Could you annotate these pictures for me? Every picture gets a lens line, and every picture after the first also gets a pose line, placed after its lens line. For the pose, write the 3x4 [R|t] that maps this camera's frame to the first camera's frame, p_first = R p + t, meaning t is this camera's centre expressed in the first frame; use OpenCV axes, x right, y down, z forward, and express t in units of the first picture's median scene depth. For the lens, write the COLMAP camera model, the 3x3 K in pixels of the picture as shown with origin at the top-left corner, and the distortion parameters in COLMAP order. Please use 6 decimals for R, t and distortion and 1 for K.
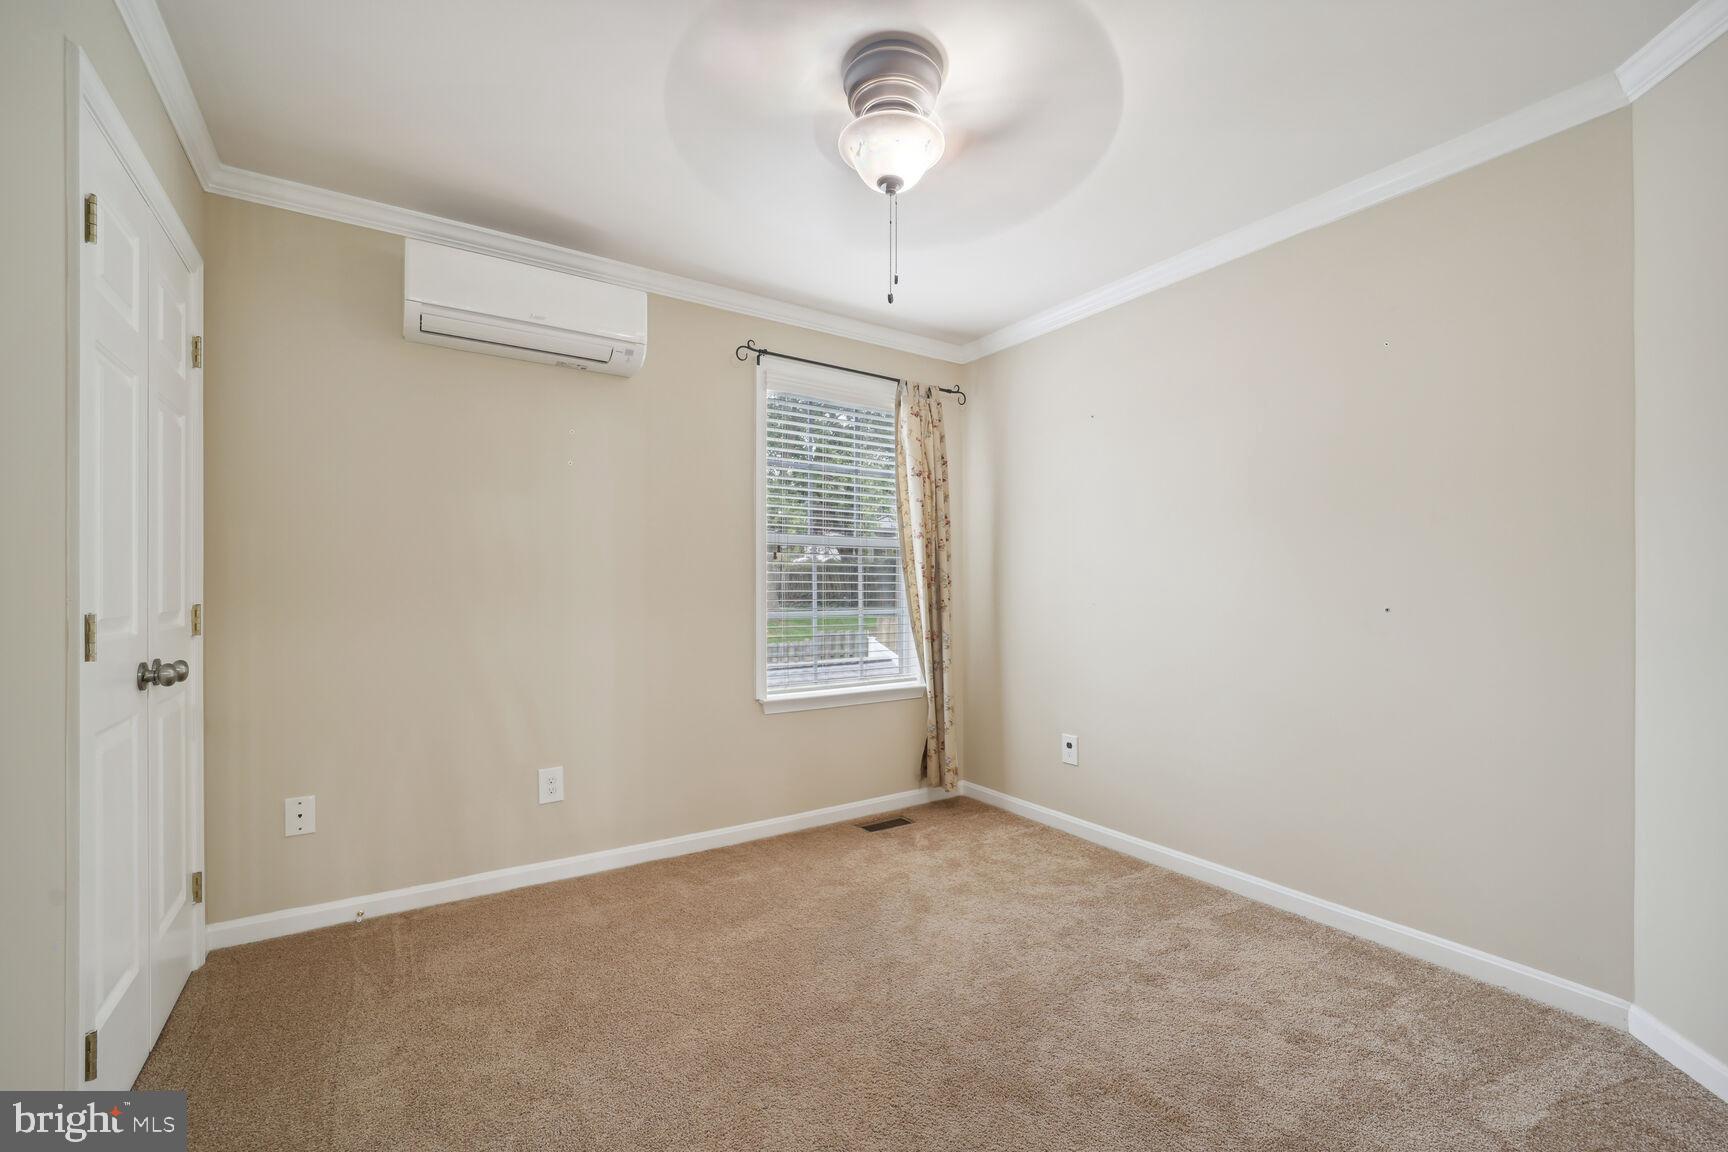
lens RADIAL K [[701.4, 0, 862.2], [0, 701.4, 578.6], [0, 0, 1]] dist [-0.003921, -0.001145]
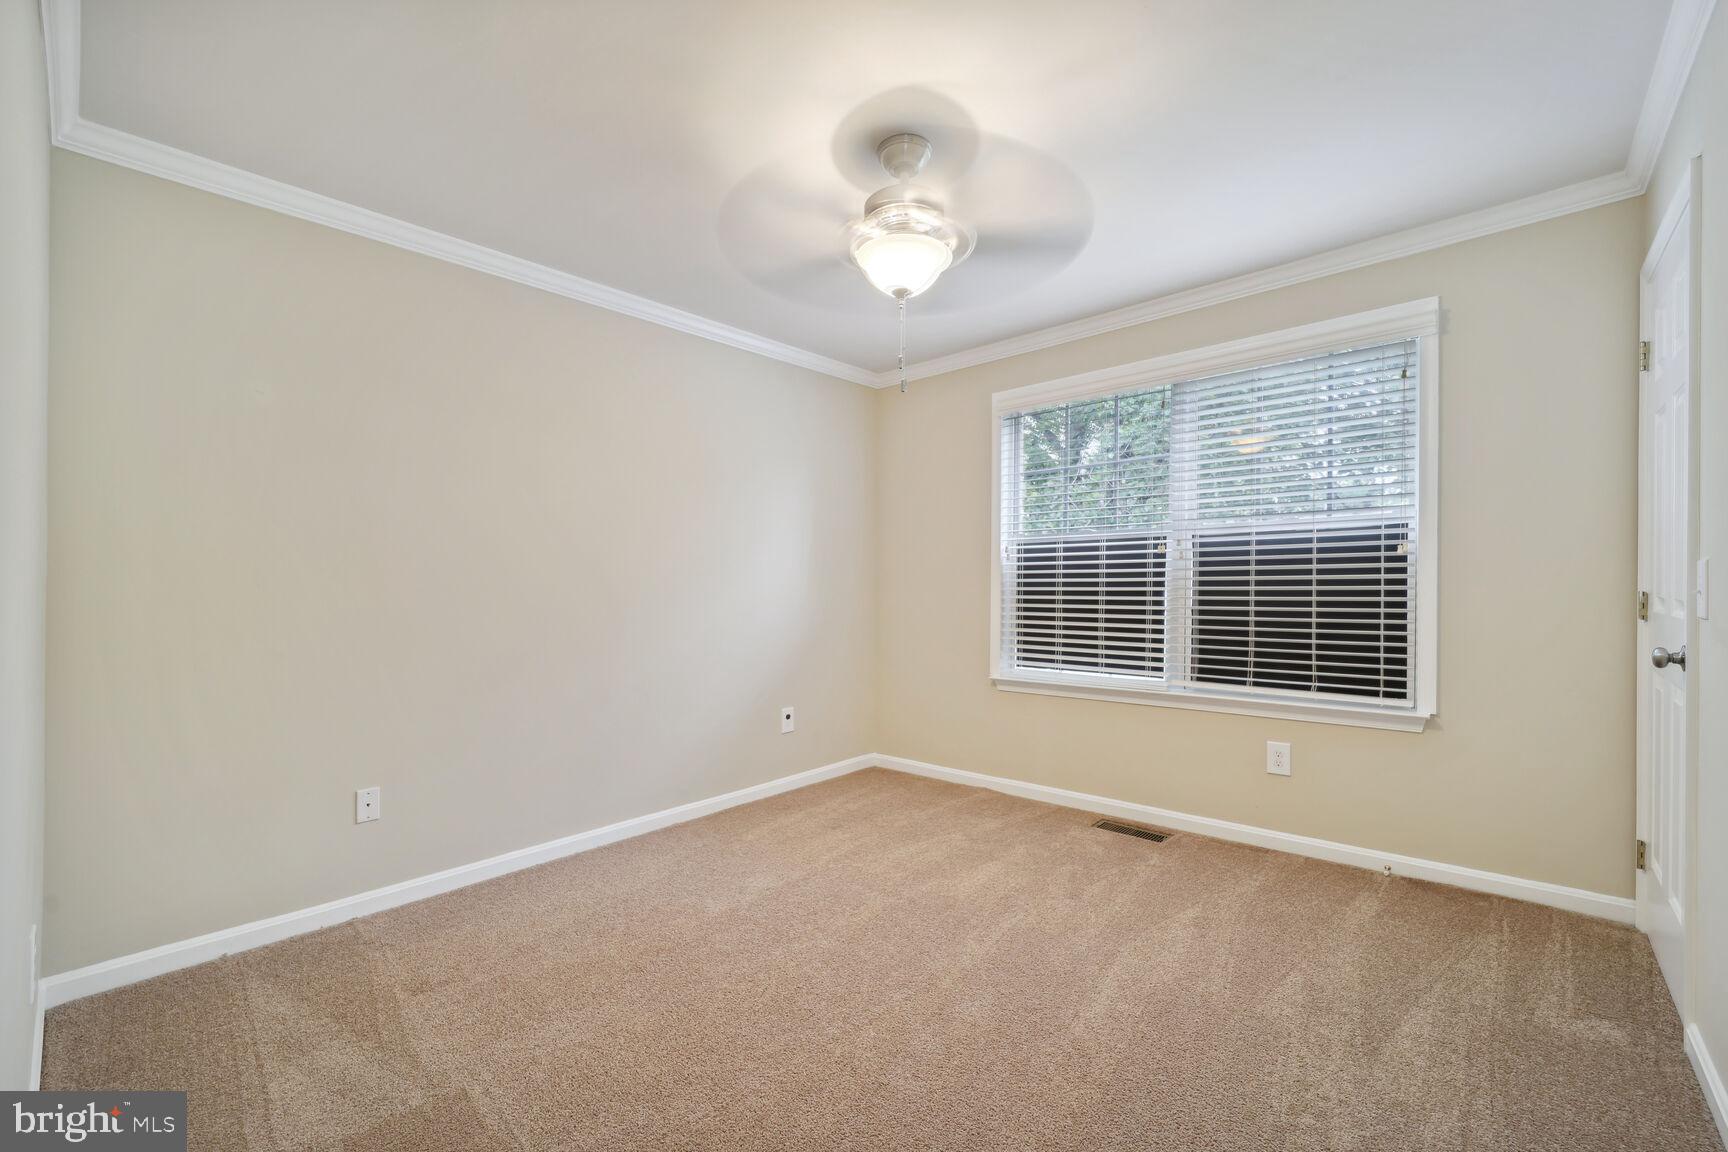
lens RADIAL K [[701.4, 0, 863.2], [0, 701.4, 578.3], [0, 0, 1]] dist [-0.003921, -0.001145]
pose [[0.966195, -0.008017, 0.257688, -0.247150], [0.007331, 0.999967, 0.003622, -0.001599], [-0.257708, -0.001610, 0.966221, -0.157384]]
